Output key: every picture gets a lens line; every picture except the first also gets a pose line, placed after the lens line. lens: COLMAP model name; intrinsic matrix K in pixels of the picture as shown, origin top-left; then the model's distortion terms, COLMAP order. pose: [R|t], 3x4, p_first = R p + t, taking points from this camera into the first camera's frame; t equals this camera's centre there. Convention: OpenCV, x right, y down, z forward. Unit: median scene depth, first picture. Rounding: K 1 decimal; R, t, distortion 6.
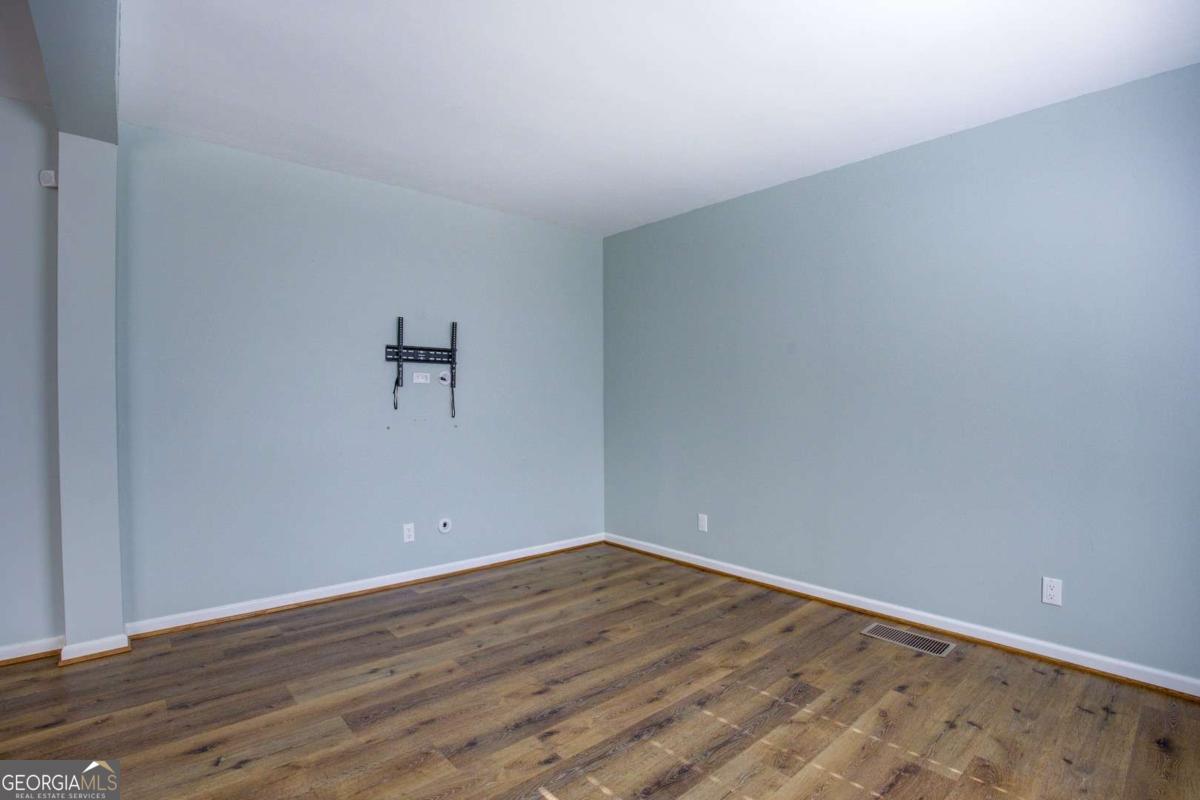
lens RADIAL K [[558.8, 0, 595.3], [0, 558.8, 403.5], [0, 0, 1]] dist [-0.057238, 0.012004]
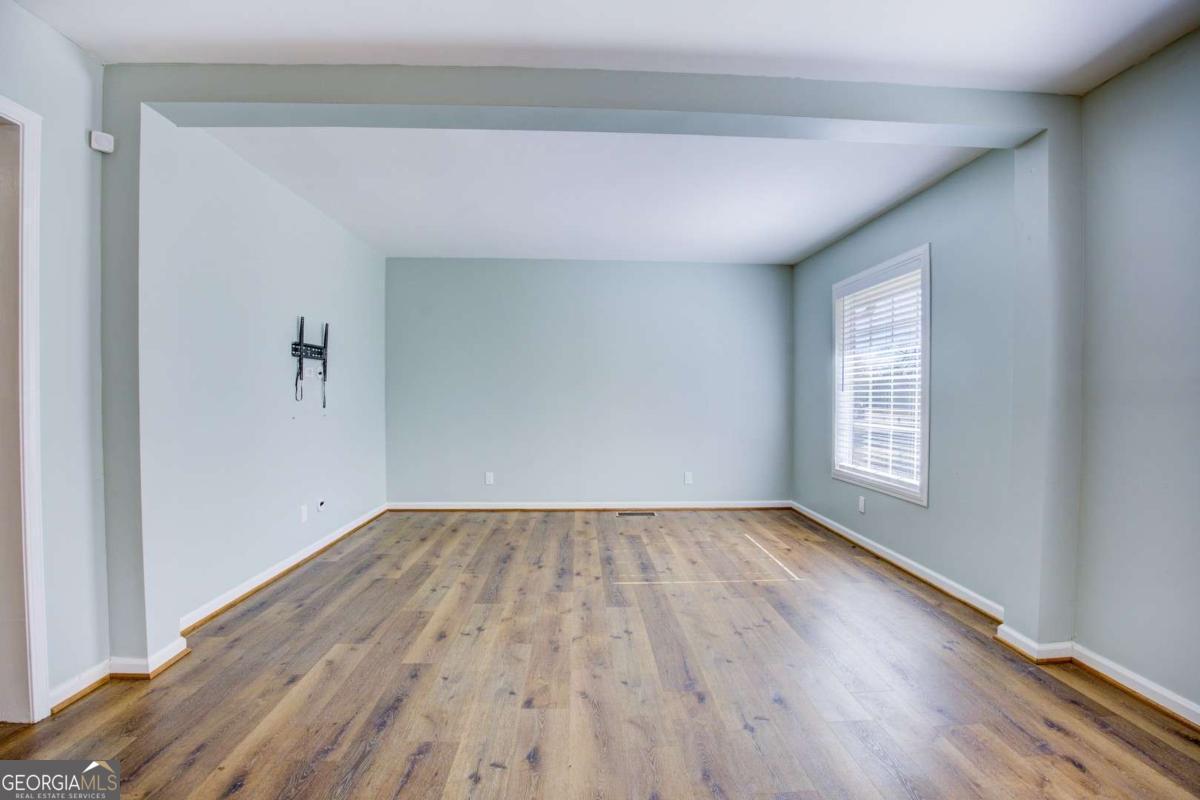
lens RADIAL K [[558.8, 0, 592.8], [0, 558.8, 402.5], [0, 0, 1]] dist [-0.057238, 0.012004]
pose [[0.647977, -0.015879, 0.761494, -1.088089], [0.000286, 0.999788, 0.020604, -0.011800], [-0.761660, -0.013133, 0.647844, -0.185138]]
